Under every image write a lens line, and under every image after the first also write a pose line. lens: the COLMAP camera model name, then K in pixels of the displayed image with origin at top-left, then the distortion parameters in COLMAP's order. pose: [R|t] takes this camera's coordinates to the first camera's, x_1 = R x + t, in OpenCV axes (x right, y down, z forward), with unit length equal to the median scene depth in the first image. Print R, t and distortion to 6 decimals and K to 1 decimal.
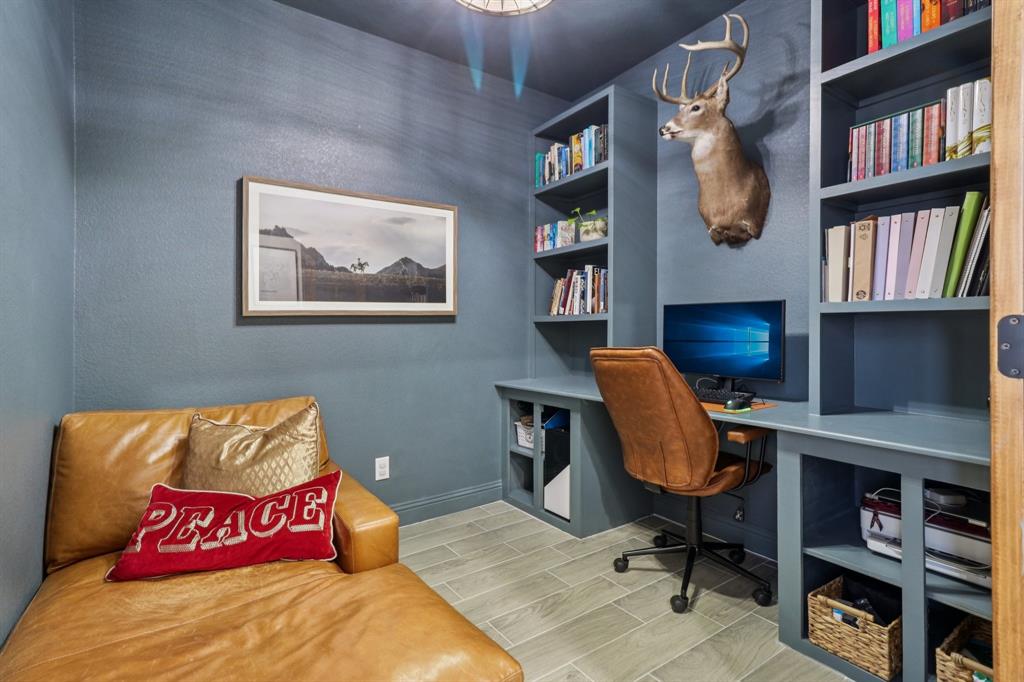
lens RADIAL K [[486.5, 0, 514.5], [0, 486.5, 332.8], [0, 0, 1]] dist [0.006015, 0.000435]
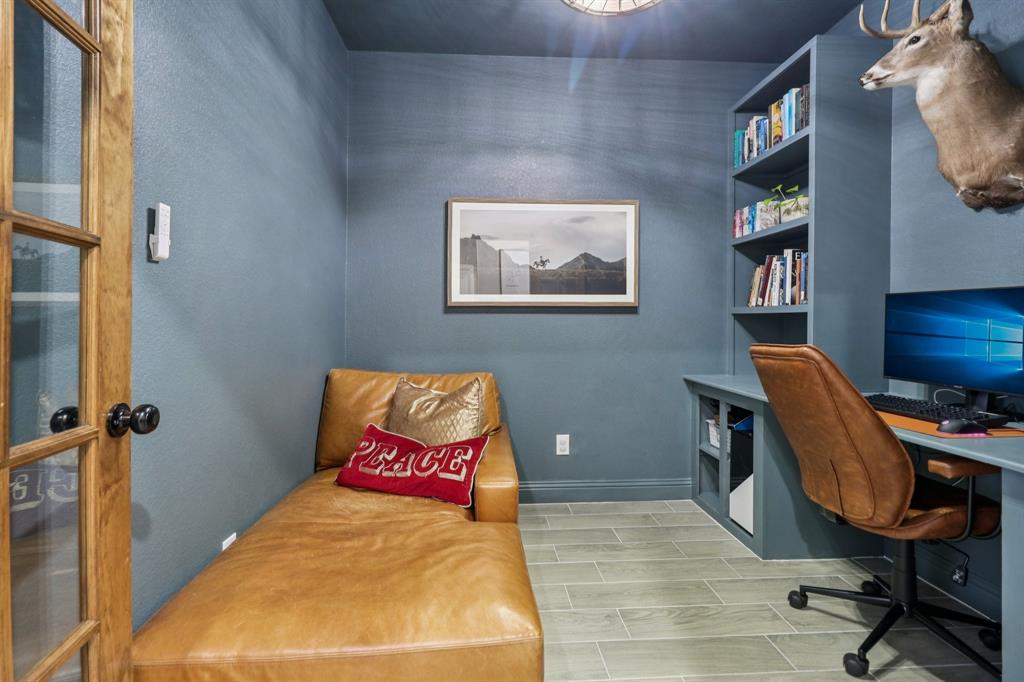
lens RADIAL K [[472.9, 0, 512.9], [0, 472.9, 318.8], [0, 0, 1]] dist [0.008990, -0.000971]
pose [[0.853407, 0.014400, -0.521046, 0.189825], [-0.019513, 0.999800, -0.004329, -0.000832], [0.520880, 0.013862, 0.853518, 0.020434]]
